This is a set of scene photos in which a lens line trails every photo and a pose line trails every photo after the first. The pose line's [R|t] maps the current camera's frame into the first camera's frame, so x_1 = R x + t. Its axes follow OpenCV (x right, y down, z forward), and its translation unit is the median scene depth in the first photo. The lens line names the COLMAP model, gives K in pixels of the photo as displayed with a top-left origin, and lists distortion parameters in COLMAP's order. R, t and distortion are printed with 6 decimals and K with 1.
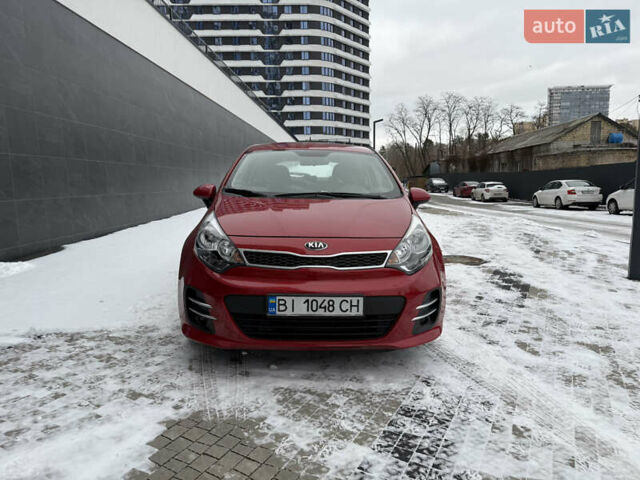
lens RADIAL K [[450.7, 0, 318.4], [0, 450.7, 230.8], [0, 0, 1]] dist [-0.000431, -0.004265]
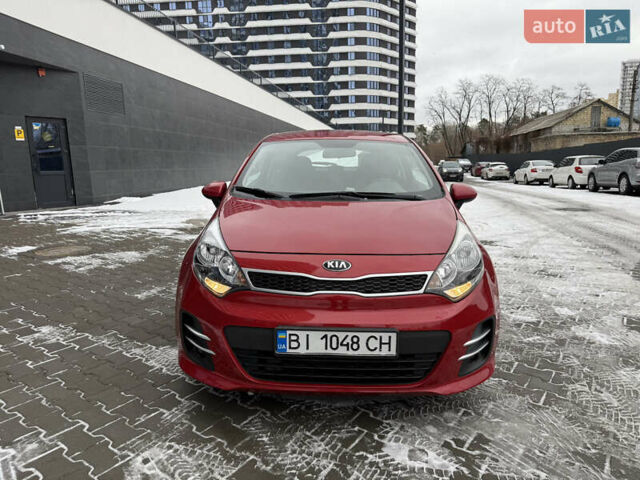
lens RADIAL K [[436.3, 0, 323.3], [0, 436.3, 239.4], [0, 0, 1]] dist [0.040096, -0.059765]
pose [[0.997866, 0.001109, -0.065286, 0.021046], [0.002470, 0.998499, 0.054715, -0.055428], [0.065249, -0.054759, 0.996365, 0.231026]]
